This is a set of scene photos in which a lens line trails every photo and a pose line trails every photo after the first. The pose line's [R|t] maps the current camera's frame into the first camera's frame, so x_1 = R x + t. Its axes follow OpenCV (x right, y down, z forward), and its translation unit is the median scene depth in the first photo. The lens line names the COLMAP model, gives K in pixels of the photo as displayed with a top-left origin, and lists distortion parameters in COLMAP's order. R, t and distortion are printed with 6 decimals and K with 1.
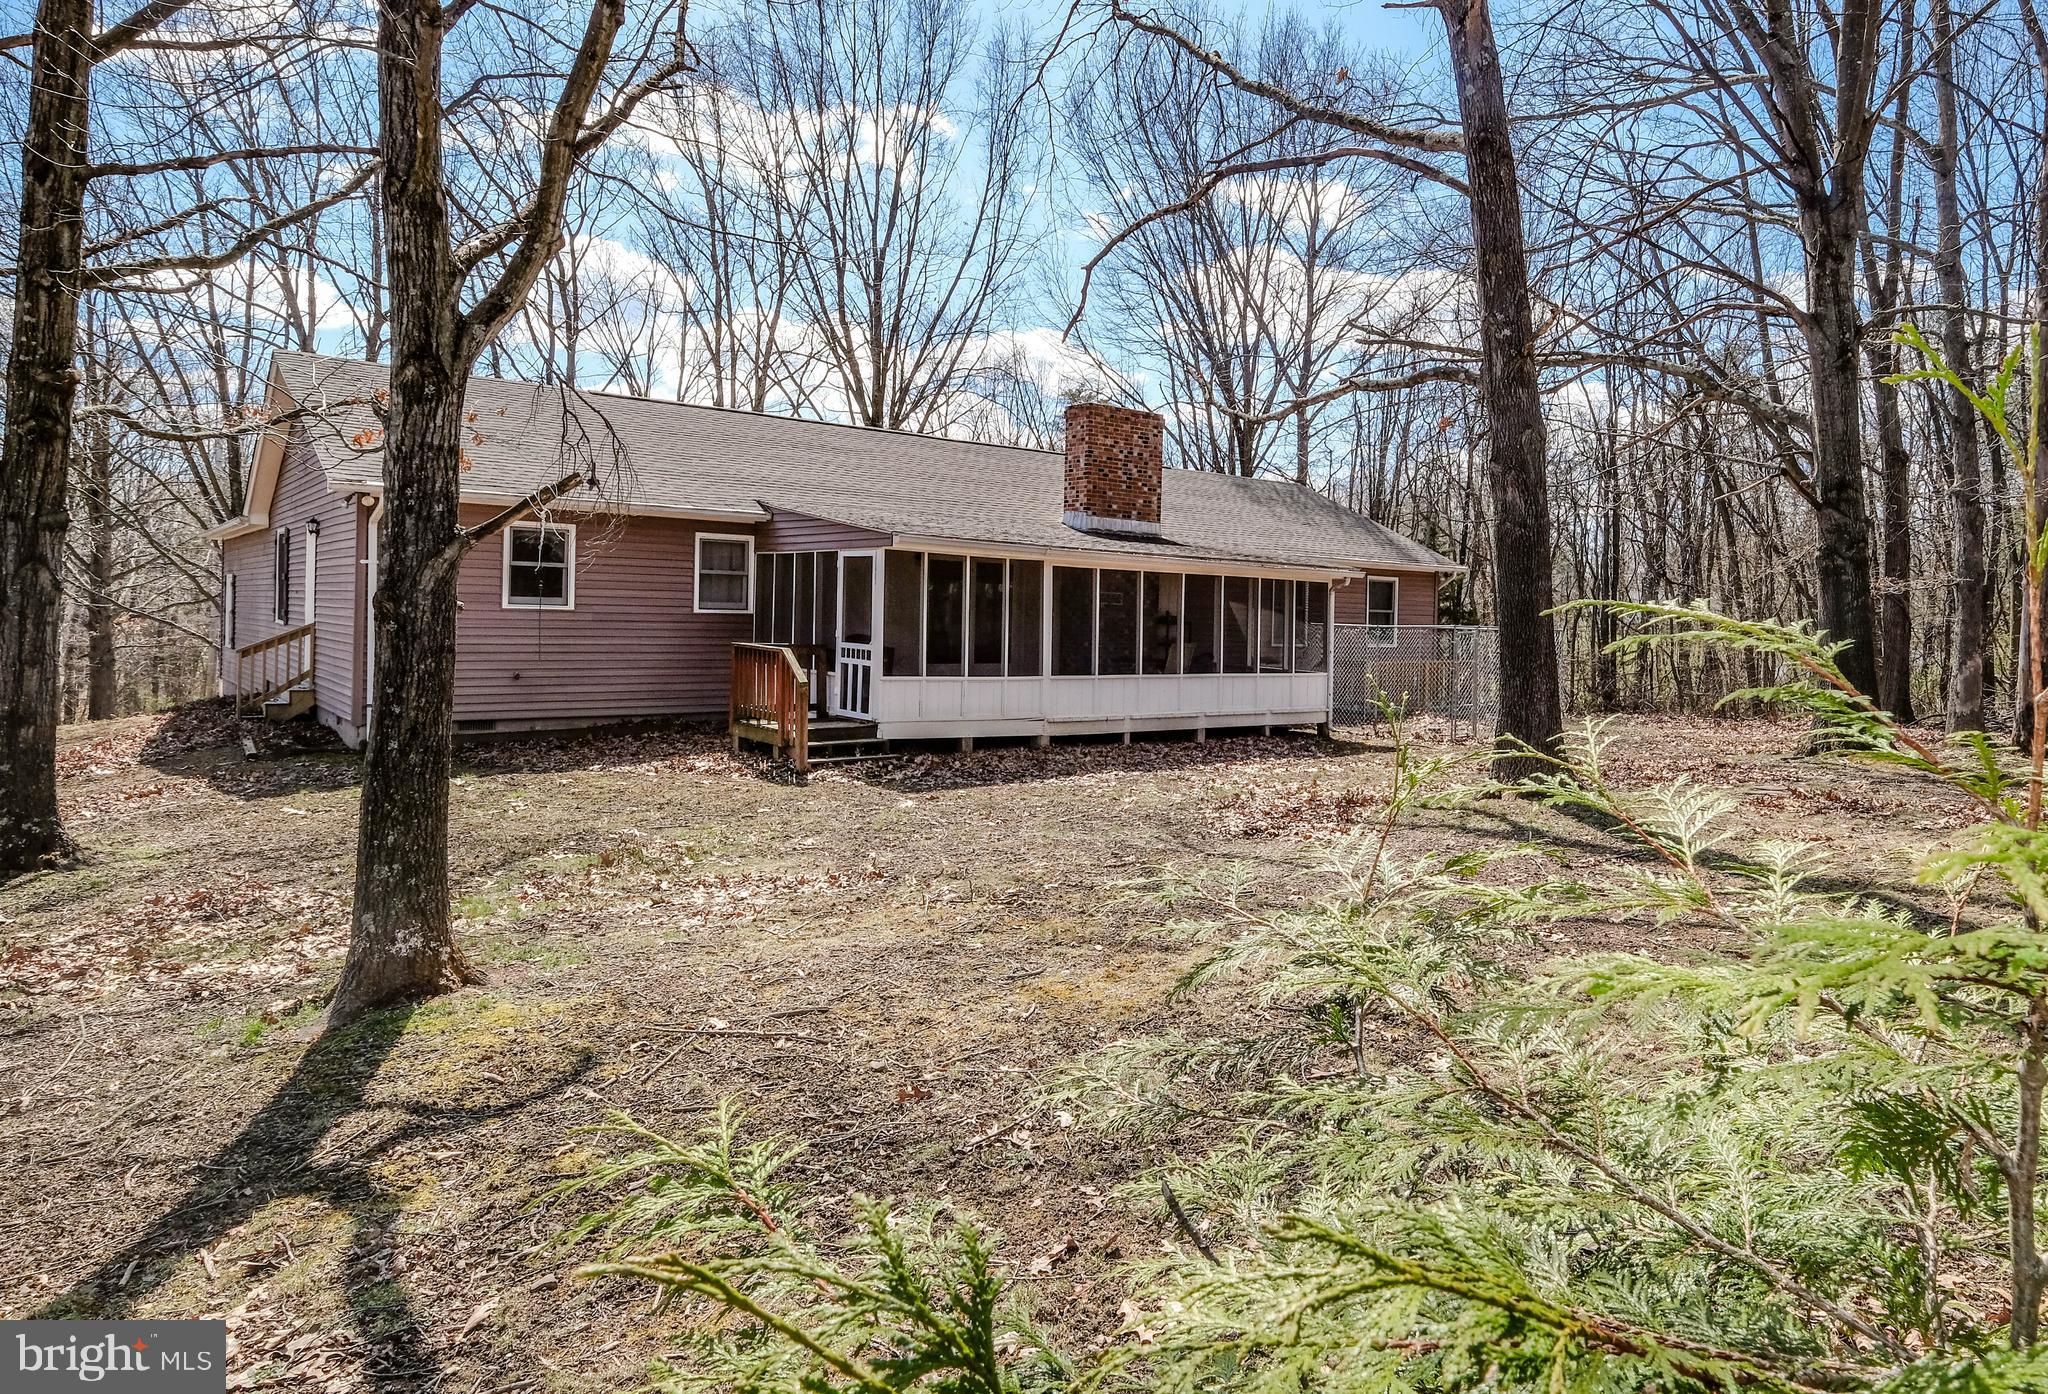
lens RADIAL K [[1181.4, 0, 1024.5], [0, 1181.4, 613.8], [0, 0, 1]] dist [-0.000197, -0.001097]
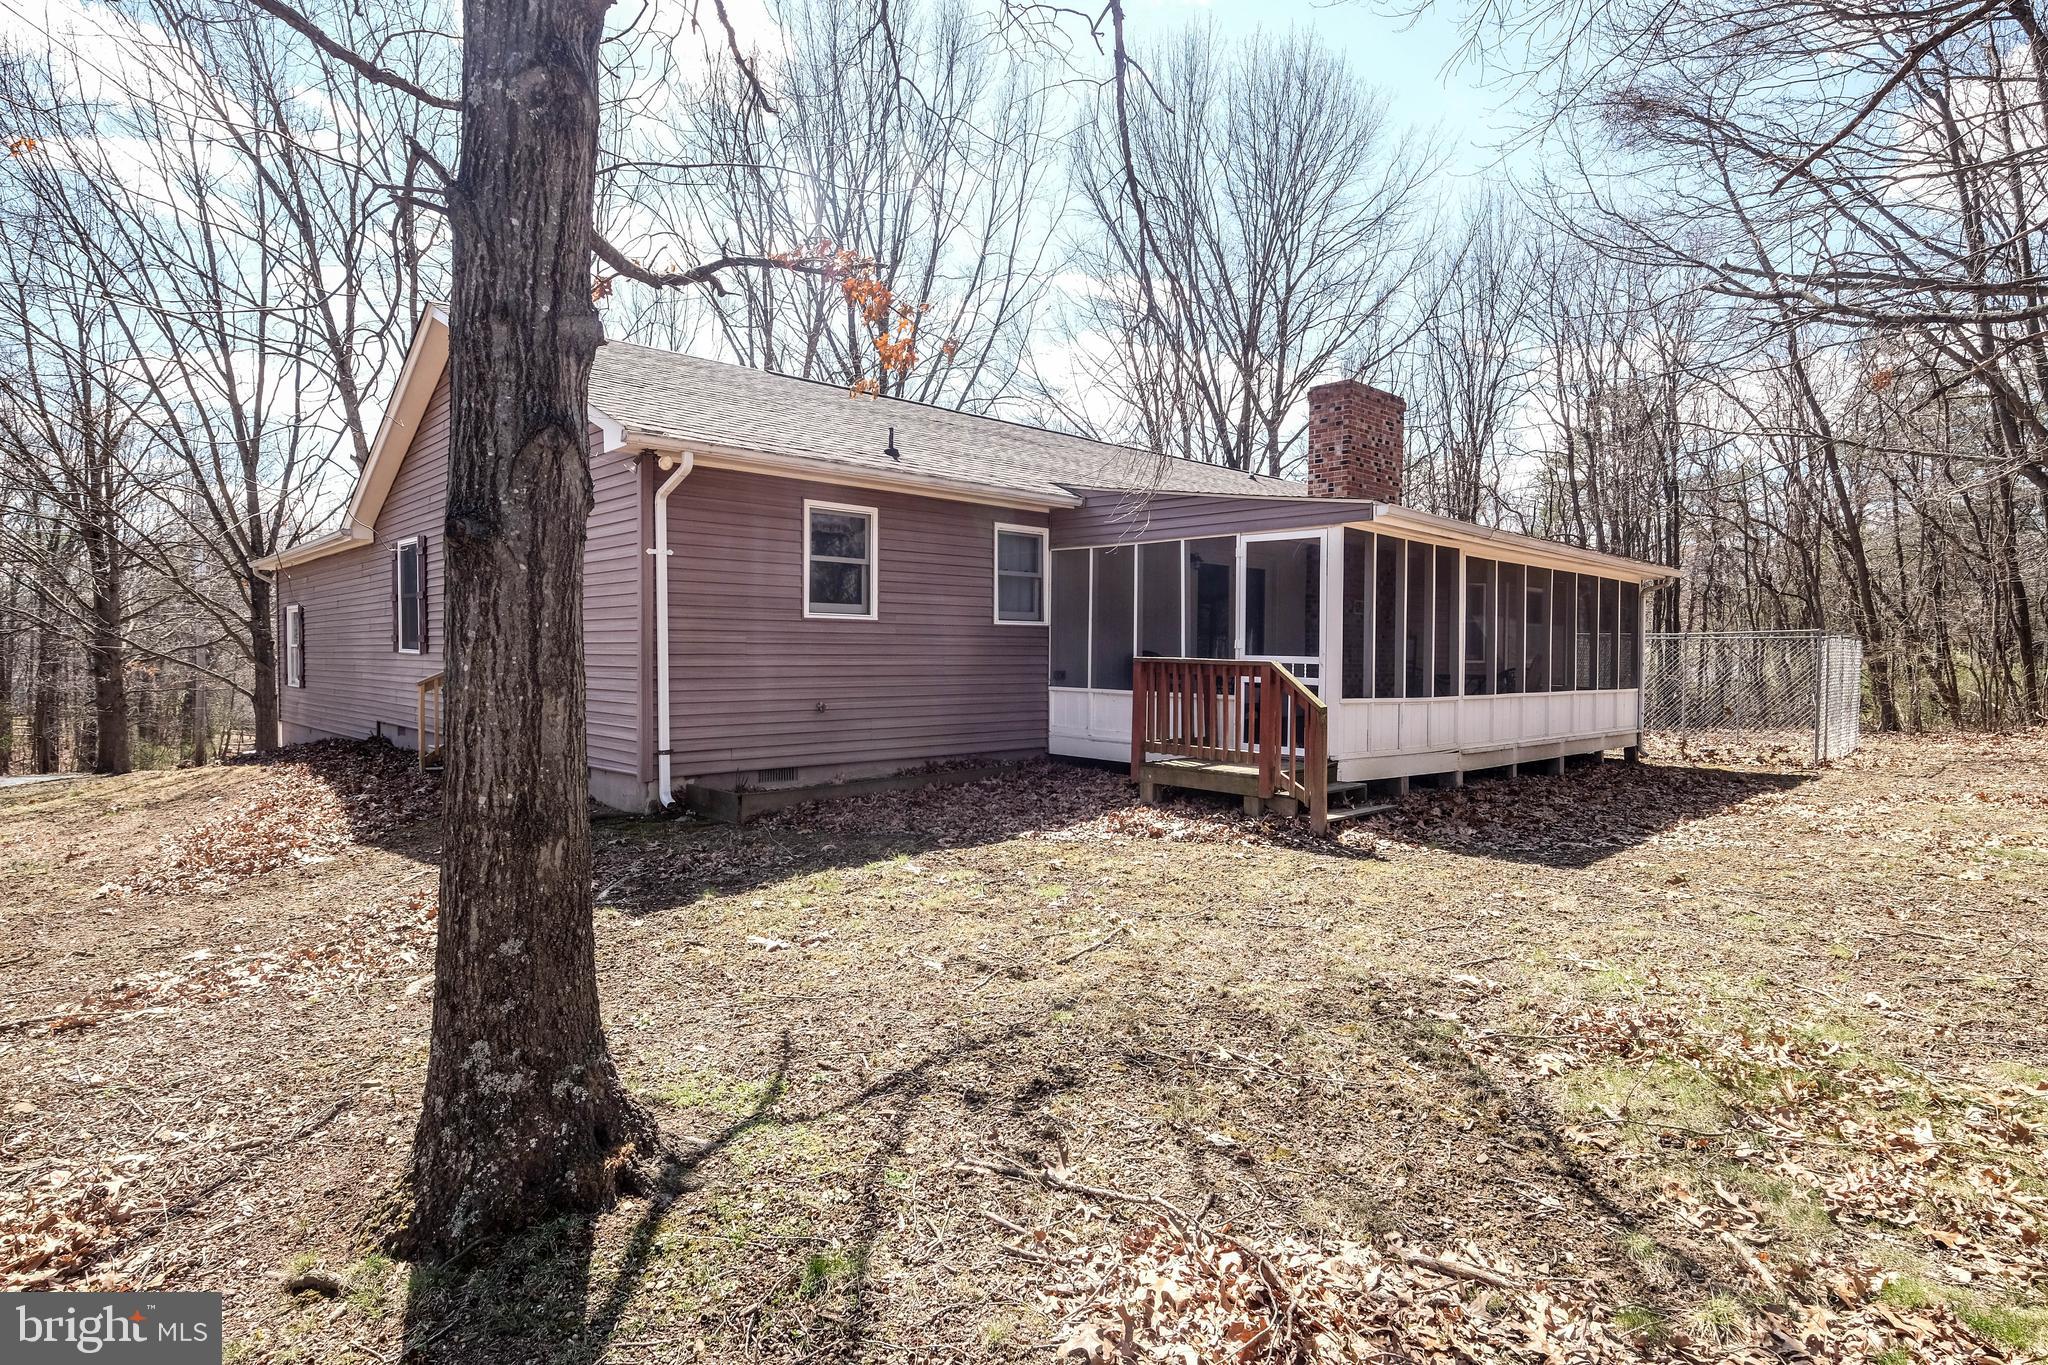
lens RADIAL K [[1122.1, 0, 1024.0], [0, 1122.1, 682.5], [0, 0, 1]] dist [0.001223, 0.000163]
pose [[0.999404, -0.018825, 0.028951, -0.308936], [0.017837, 0.999262, 0.034031, 0.013761], [-0.029570, -0.033495, 0.999001, 0.273822]]
